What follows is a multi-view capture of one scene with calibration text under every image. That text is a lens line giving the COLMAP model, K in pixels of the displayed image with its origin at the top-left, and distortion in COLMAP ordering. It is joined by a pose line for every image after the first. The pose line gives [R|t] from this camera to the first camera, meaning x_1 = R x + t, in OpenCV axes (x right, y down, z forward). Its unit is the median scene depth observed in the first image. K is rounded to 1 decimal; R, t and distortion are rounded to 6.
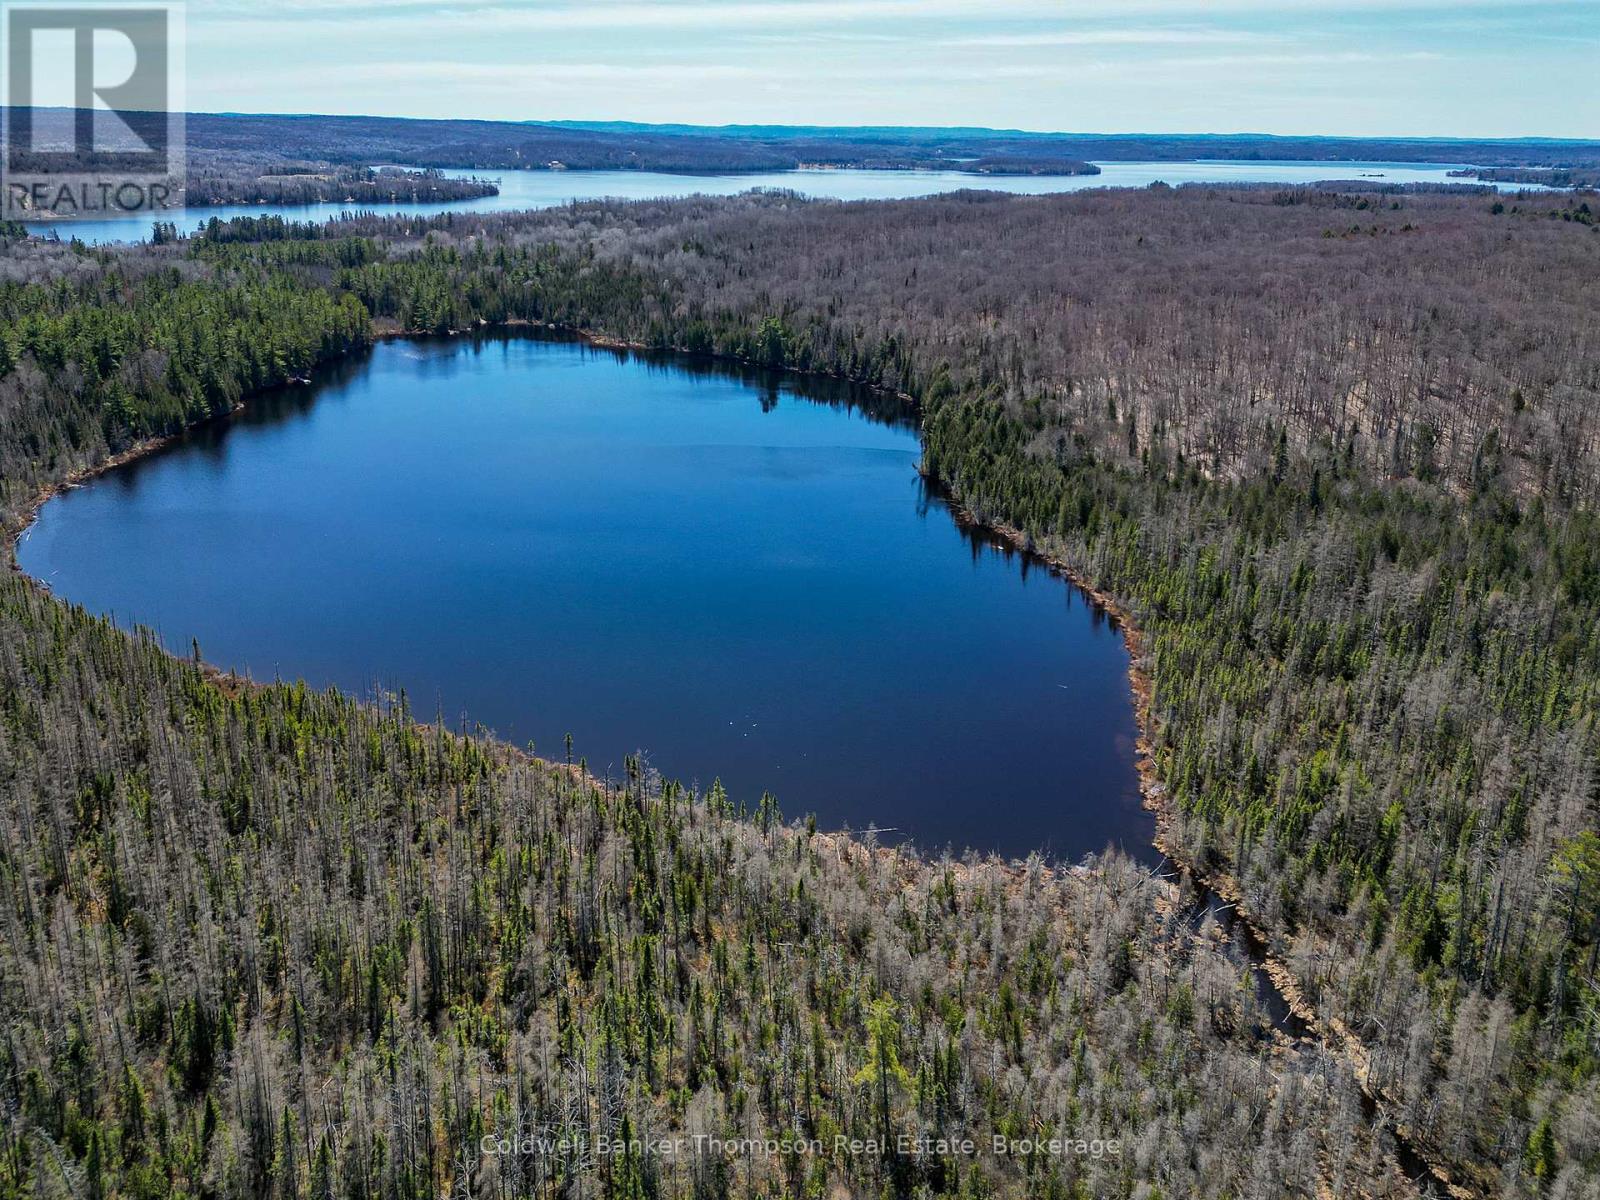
lens RADIAL K [[1162.3, 0, 760.2], [0, 1162.3, 472.1], [0, 0, 1]] dist [0.093753, -0.103004]
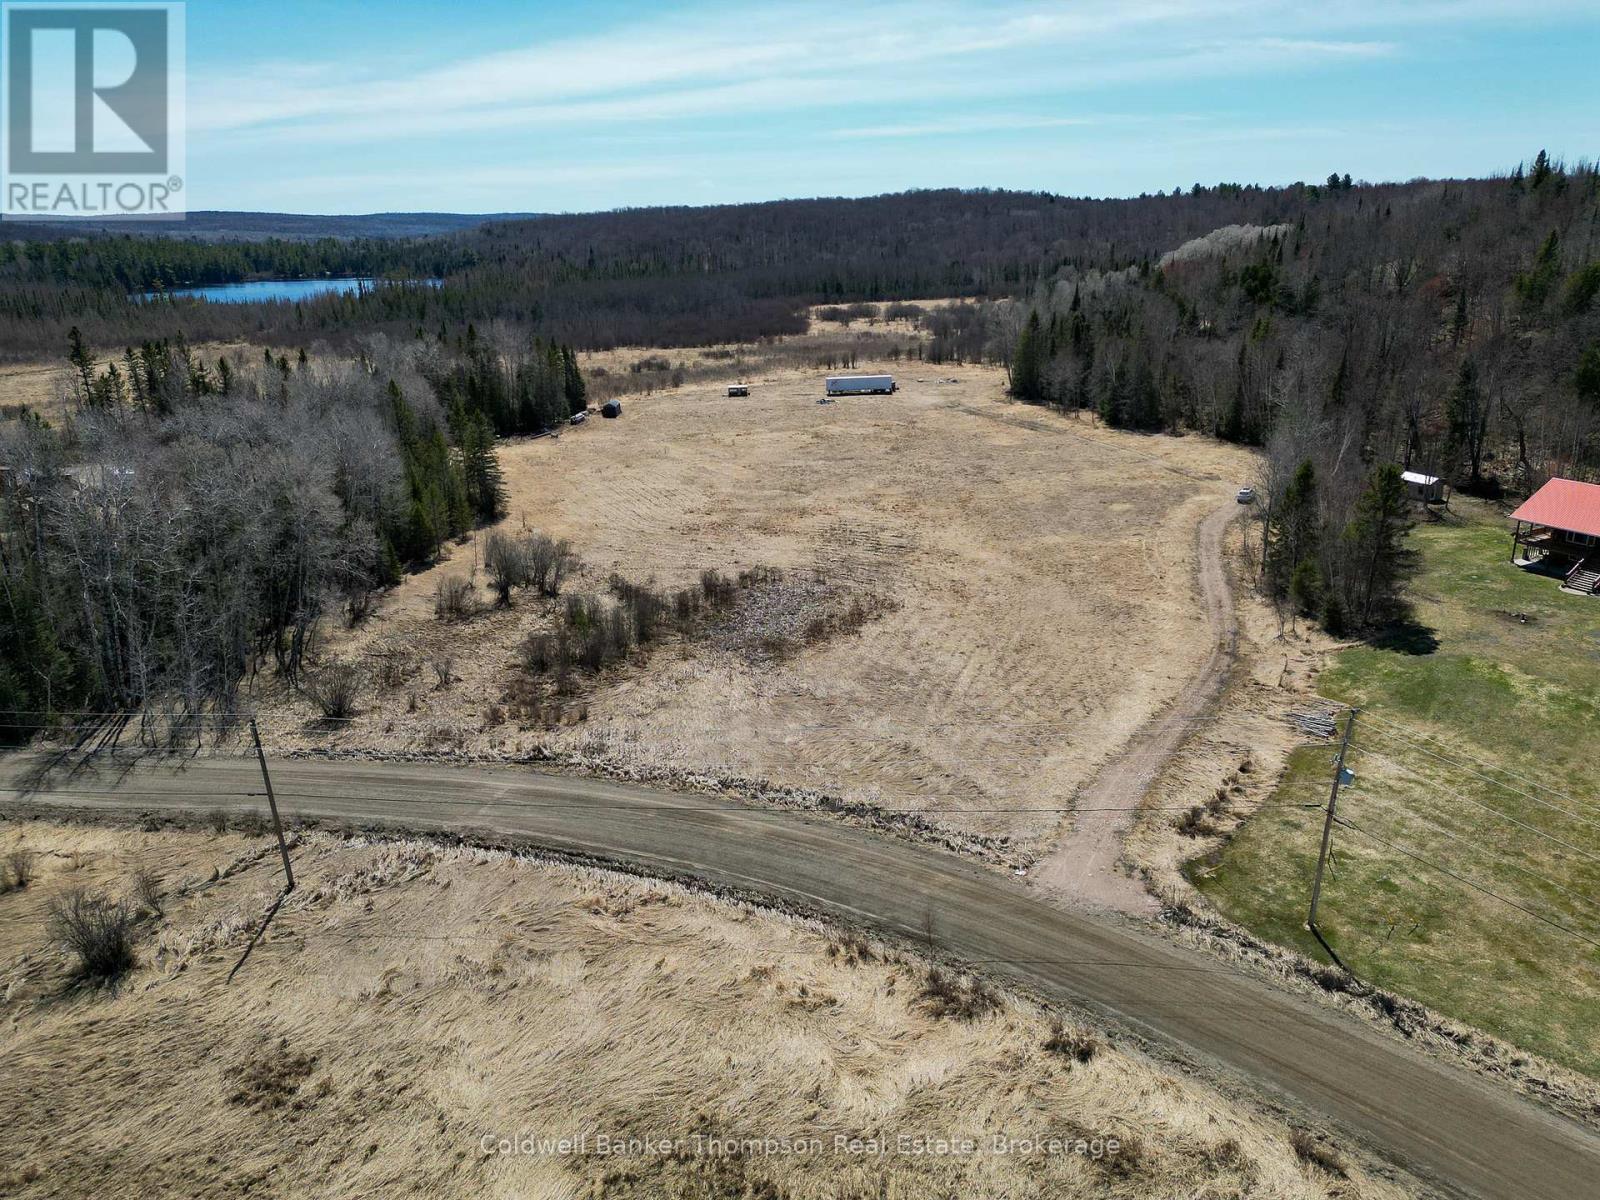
lens RADIAL K [[1123.1, 0, 806.6], [0, 1123.1, 599.7], [0, 0, 1]] dist [0.089343, -0.092106]
pose [[0.999004, -0.024224, -0.037472, 0.453851], [0.025541, 0.999059, 0.035064, 0.274271], [0.036587, -0.035986, 0.998682, -0.533264]]
